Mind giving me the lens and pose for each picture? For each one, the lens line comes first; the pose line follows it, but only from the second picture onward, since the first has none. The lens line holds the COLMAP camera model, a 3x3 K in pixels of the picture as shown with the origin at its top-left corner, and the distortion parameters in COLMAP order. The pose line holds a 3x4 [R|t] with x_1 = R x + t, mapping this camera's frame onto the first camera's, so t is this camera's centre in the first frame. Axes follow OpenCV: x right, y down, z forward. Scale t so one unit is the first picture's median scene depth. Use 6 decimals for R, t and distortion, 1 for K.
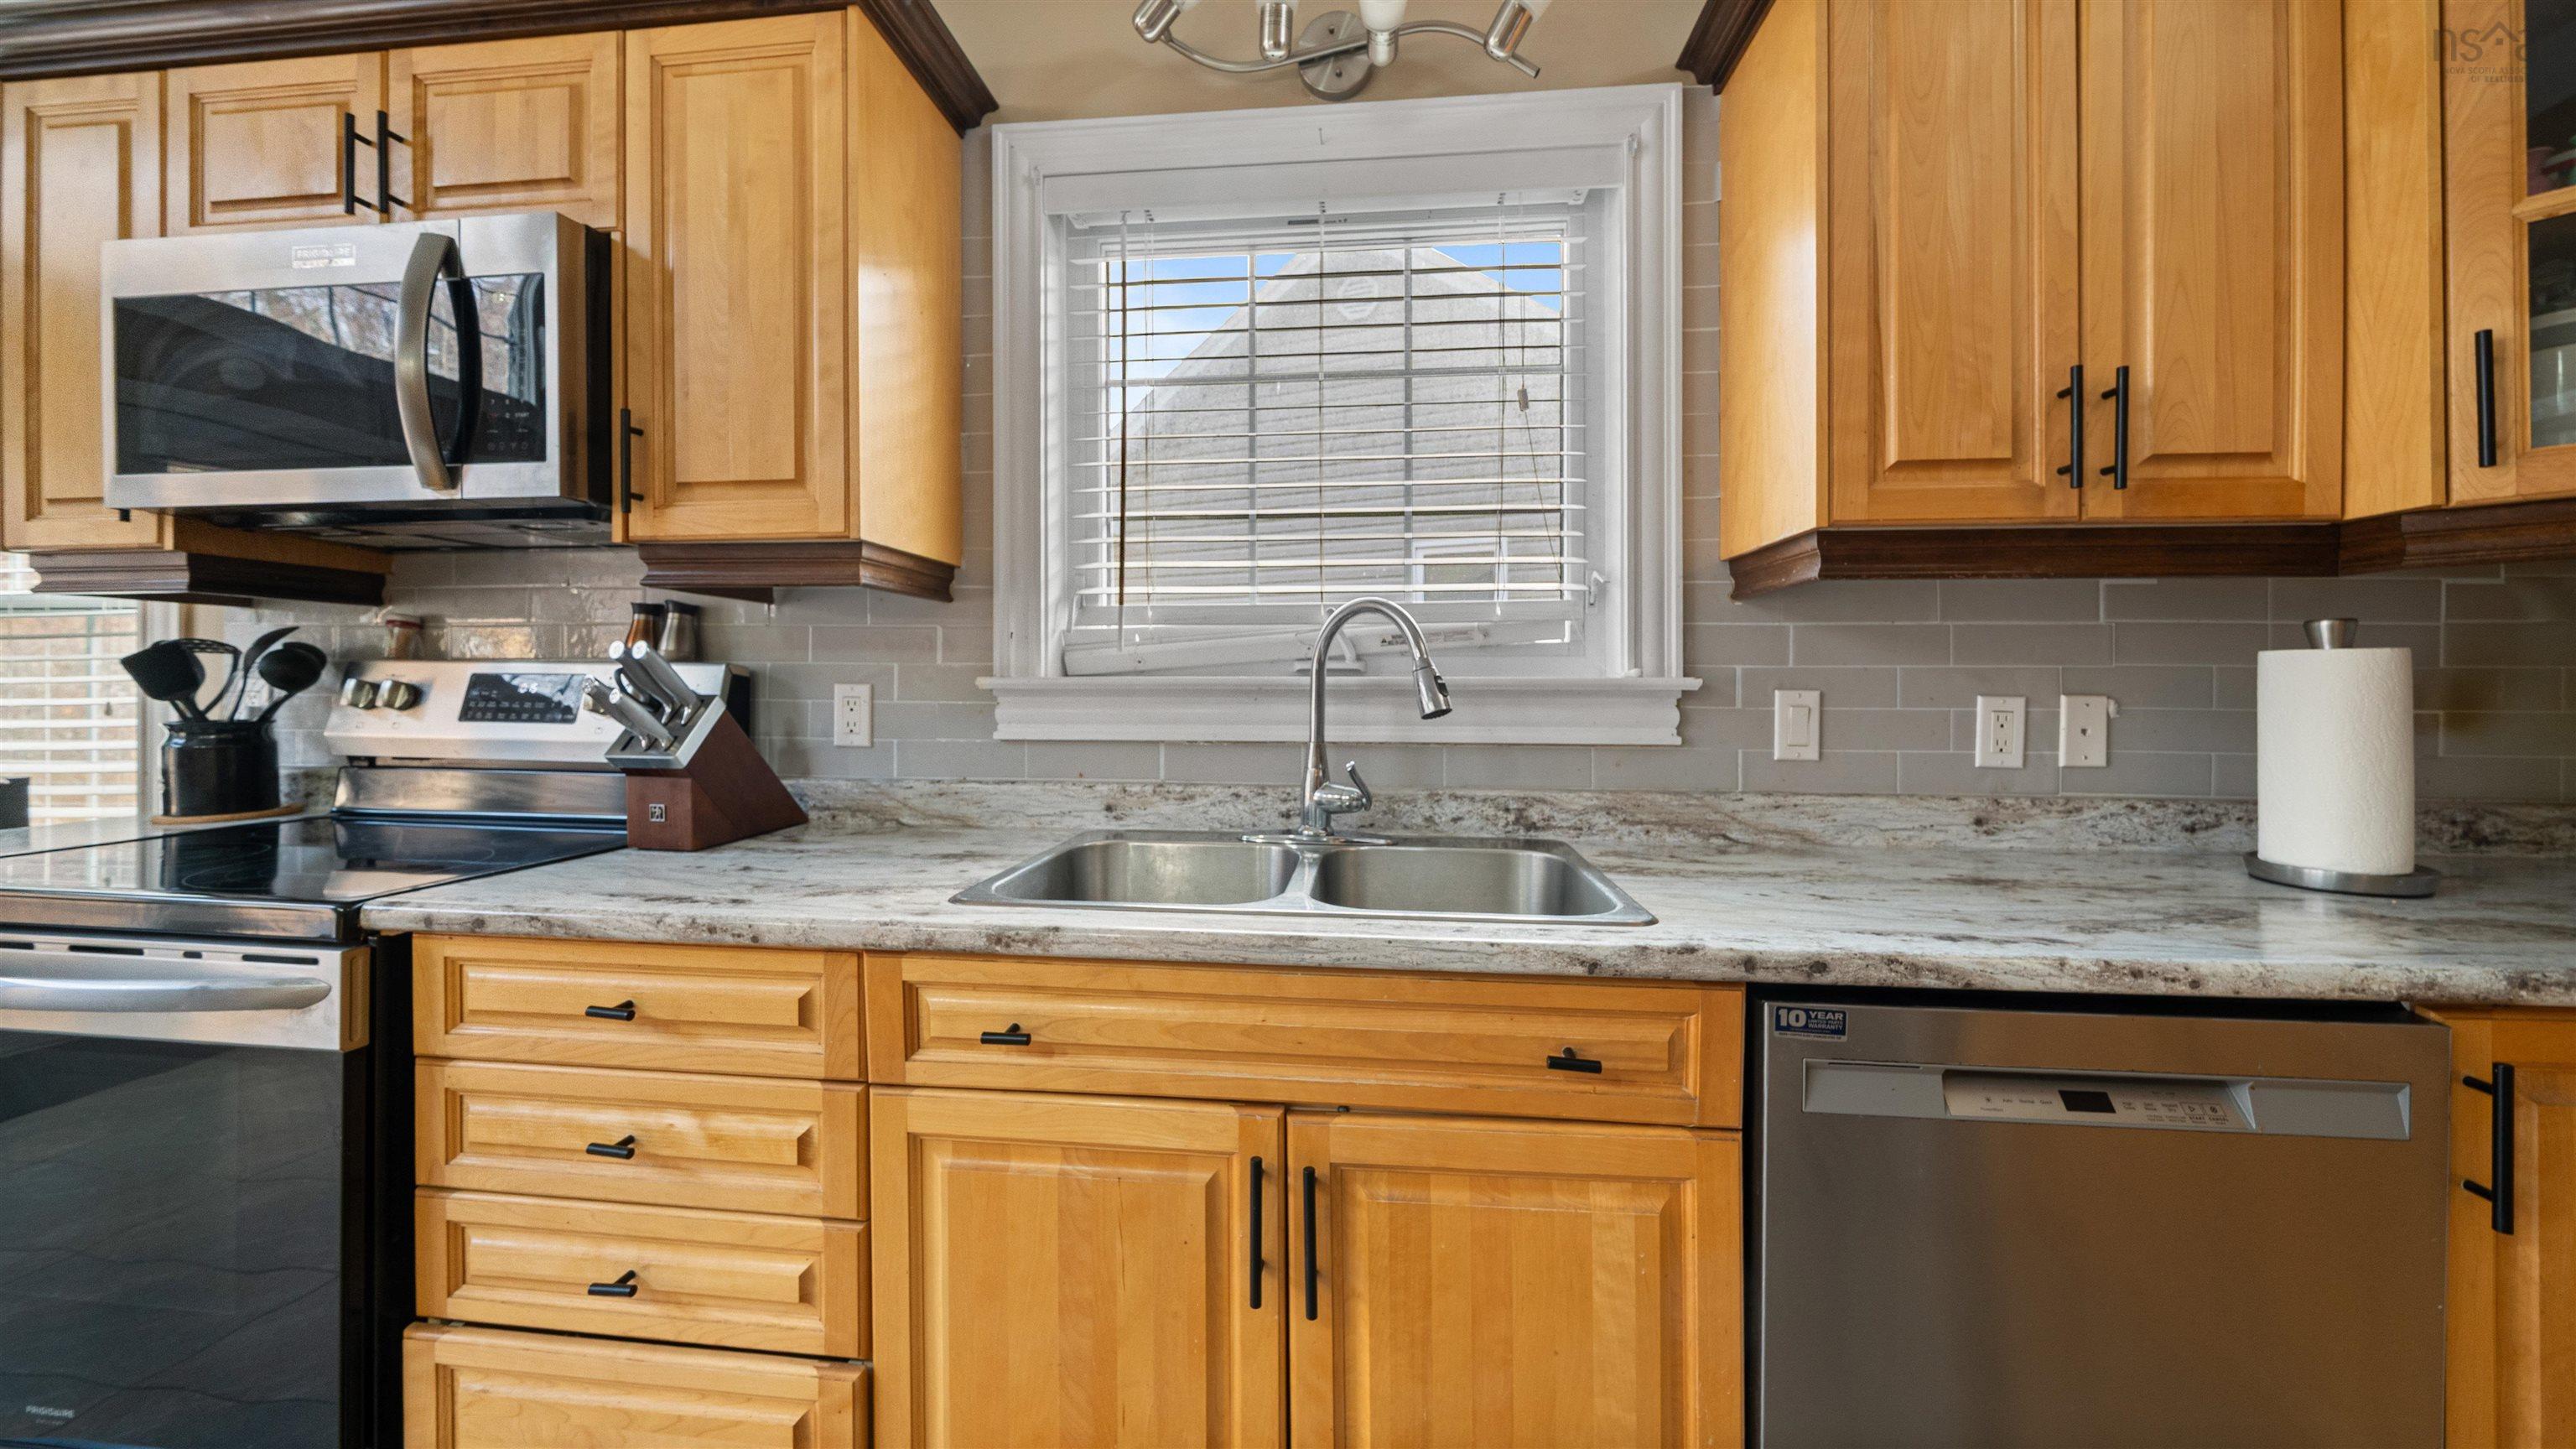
lens RADIAL K [[899.0, 0, 1287.8], [0, 899.0, 688.6], [0, 0, 1]] dist [-0.004741, -0.000108]
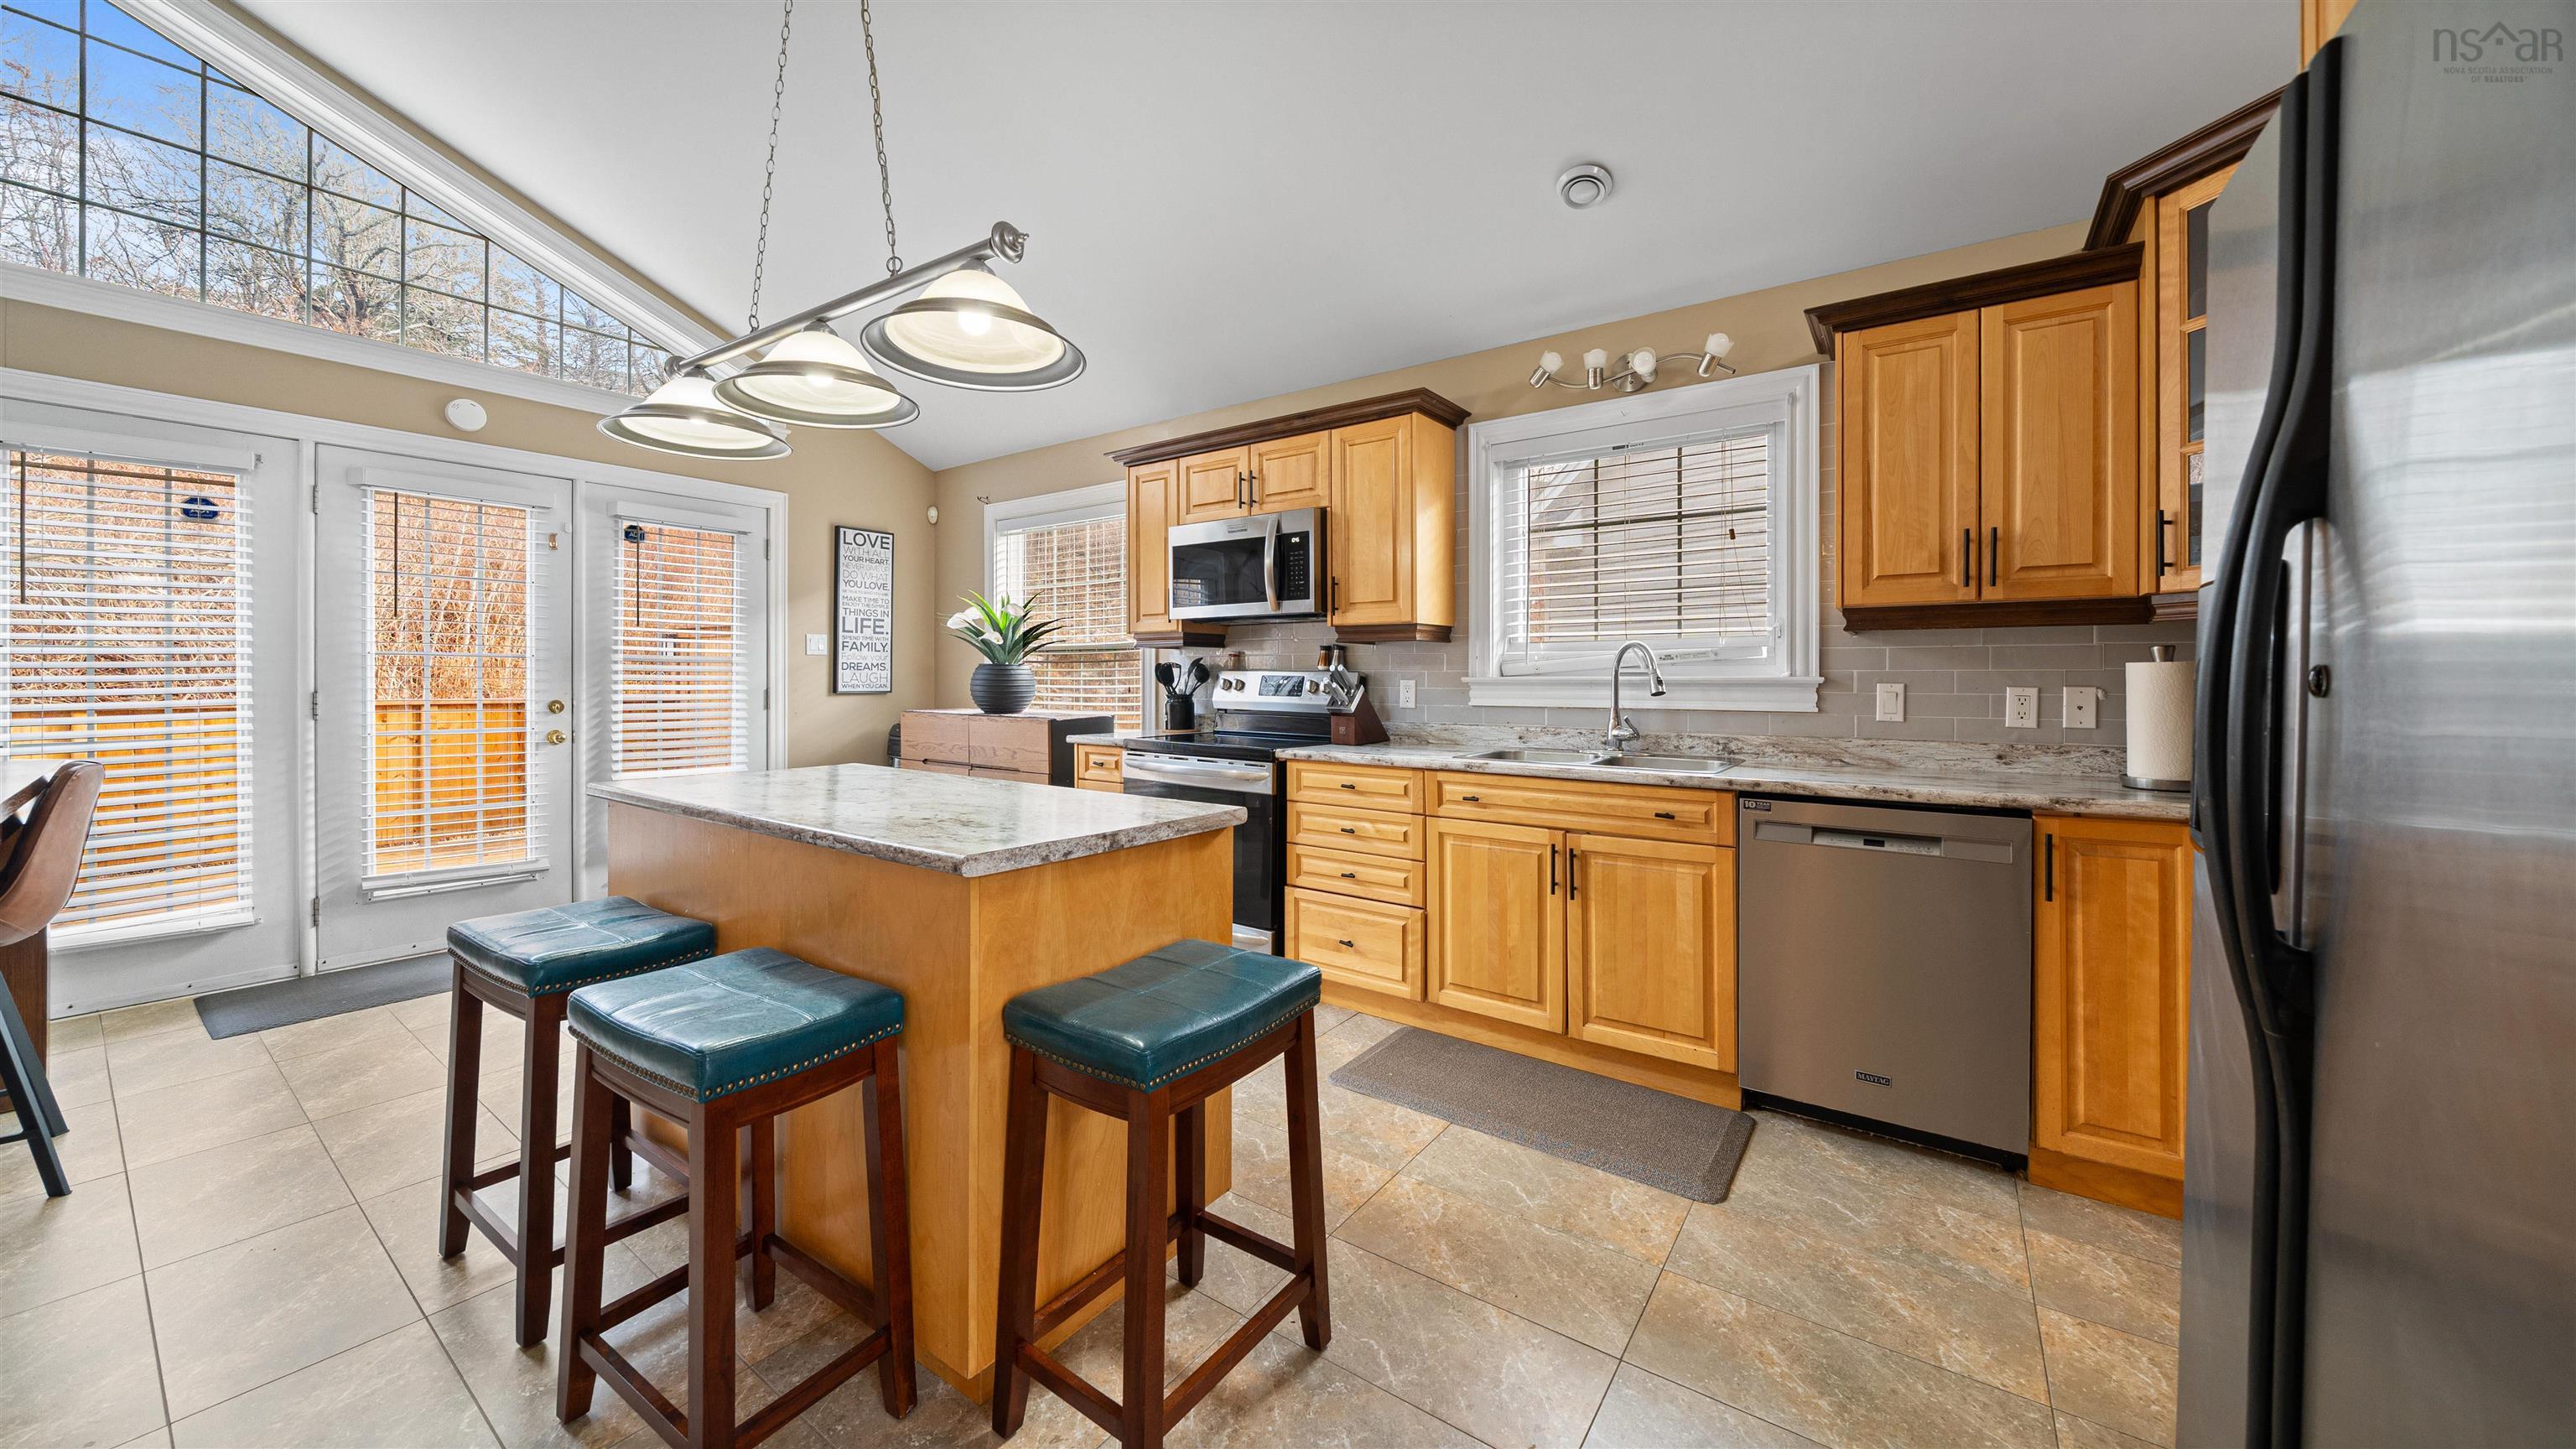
lens RADIAL K [[899.0, 0, 1287.8], [0, 899.0, 688.6], [0, 0, 1]] dist [-0.004741, -0.000108]
pose [[0.866258, 0.004490, -0.499577, 0.461914], [-0.000911, 0.999972, 0.007408, -0.000395], [0.499596, -0.005962, 0.866238, -1.341999]]
